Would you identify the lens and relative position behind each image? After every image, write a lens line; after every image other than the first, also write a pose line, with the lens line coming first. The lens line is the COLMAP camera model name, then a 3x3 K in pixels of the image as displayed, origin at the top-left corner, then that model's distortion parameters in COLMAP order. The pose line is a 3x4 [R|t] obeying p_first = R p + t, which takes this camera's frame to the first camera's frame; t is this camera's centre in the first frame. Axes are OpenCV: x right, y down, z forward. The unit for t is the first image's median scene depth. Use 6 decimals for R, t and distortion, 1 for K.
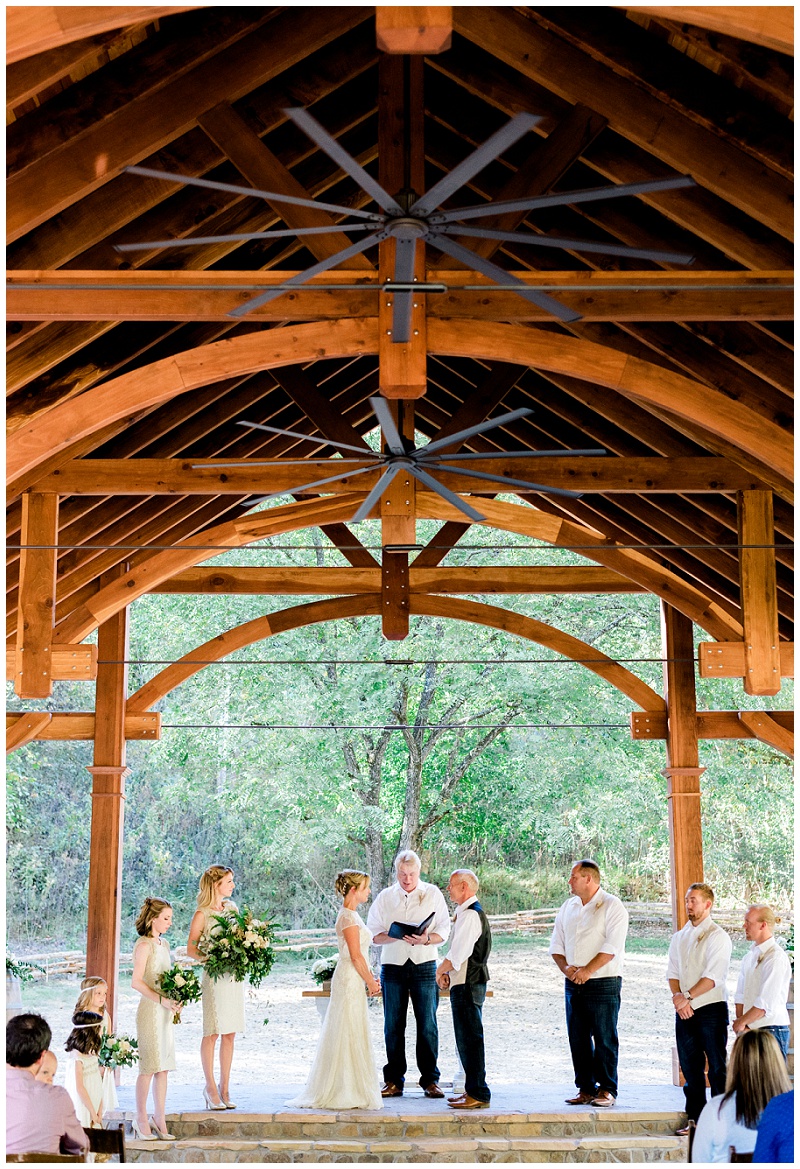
lens RADIAL K [[1818.6, 0, 400.0], [0, 1818.6, 584.5], [0, 0, 1]] dist [0.034623, -0.074361]
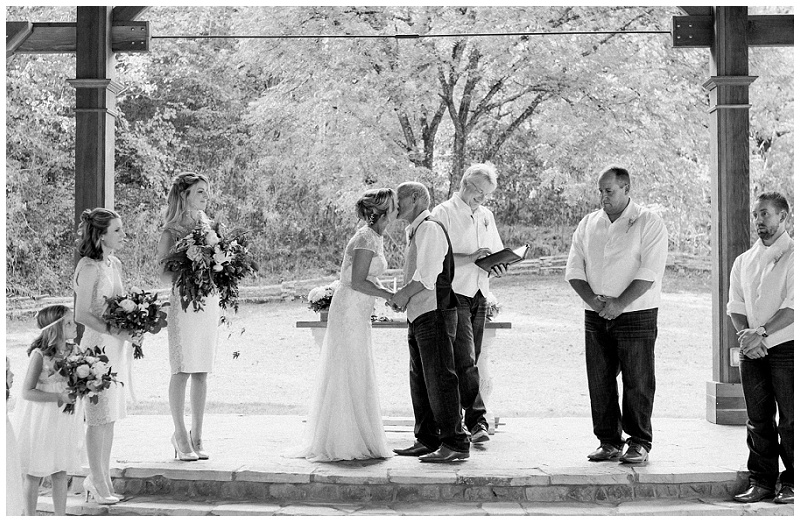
lens RADIAL K [[1255.0, 0, 400.0], [0, 1255.0, 261.0], [0, 0, 1]] dist [-0.007151, 0.029201]
pose [[0.998855, 0.002914, -0.047748, 0.022946], [0.005552, 0.984333, 0.176229, 0.075994], [0.047513, -0.176293, 0.983190, 0.355757]]
